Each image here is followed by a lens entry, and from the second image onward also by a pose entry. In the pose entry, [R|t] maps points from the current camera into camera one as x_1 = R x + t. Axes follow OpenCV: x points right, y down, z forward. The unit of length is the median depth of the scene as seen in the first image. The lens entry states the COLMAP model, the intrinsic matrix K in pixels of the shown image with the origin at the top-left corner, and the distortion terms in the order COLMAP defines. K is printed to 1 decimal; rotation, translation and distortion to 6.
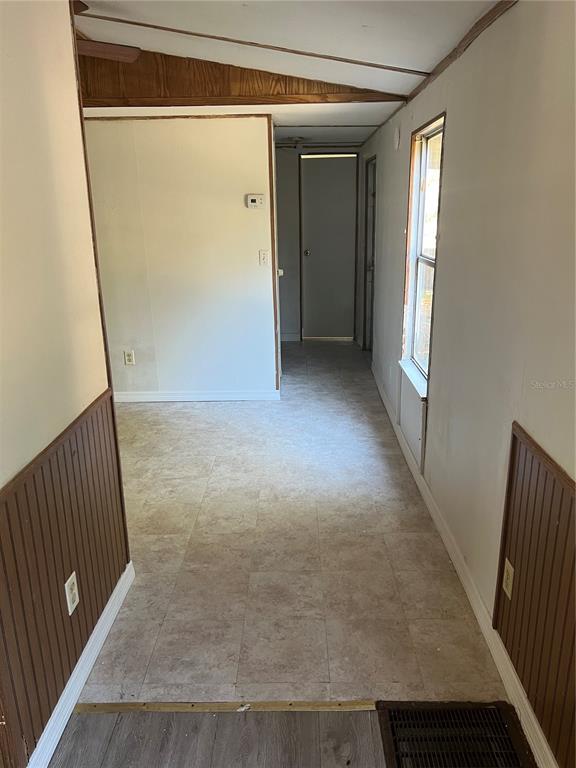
lens RADIAL K [[583.5, 0, 289.6], [0, 583.5, 384.1], [0, 0, 1]] dist [-0.000553, -0.000569]
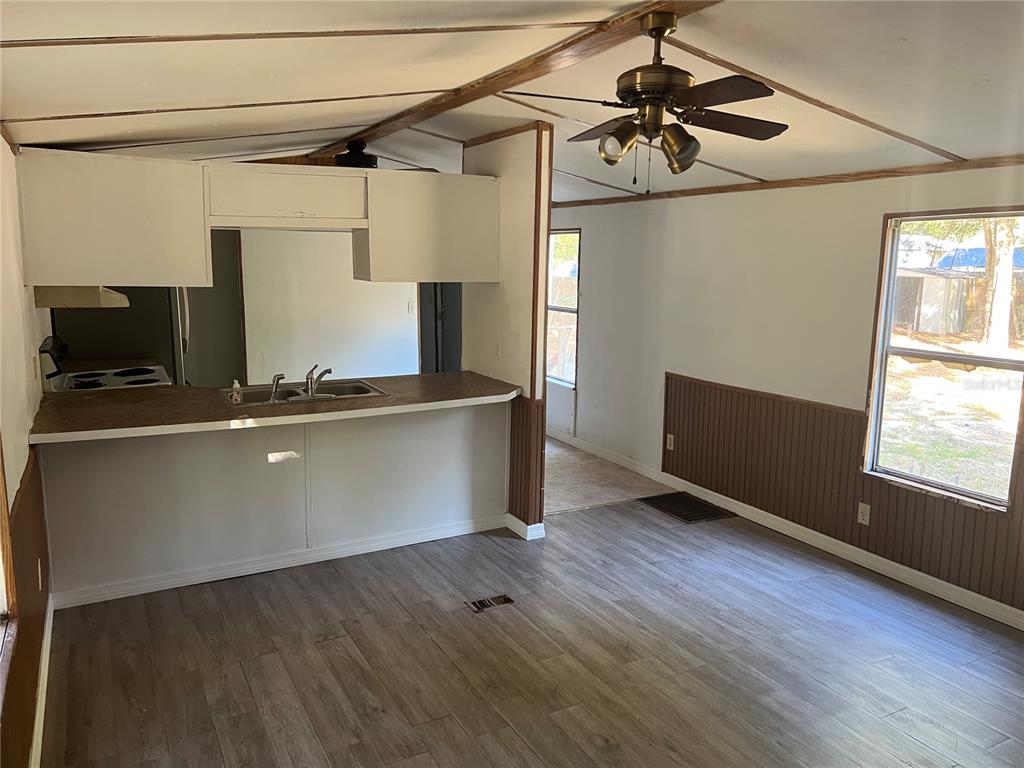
lens RADIAL K [[777.9, 0, 510.5], [0, 777.9, 381.6], [0, 0, 1]] dist [-0.000553, -0.000569]
pose [[0.872796, -0.046750, 0.485842, -1.357977], [0.113718, 0.987486, -0.109270, 0.308976], [-0.474653, 0.150619, 0.867190, -1.127163]]
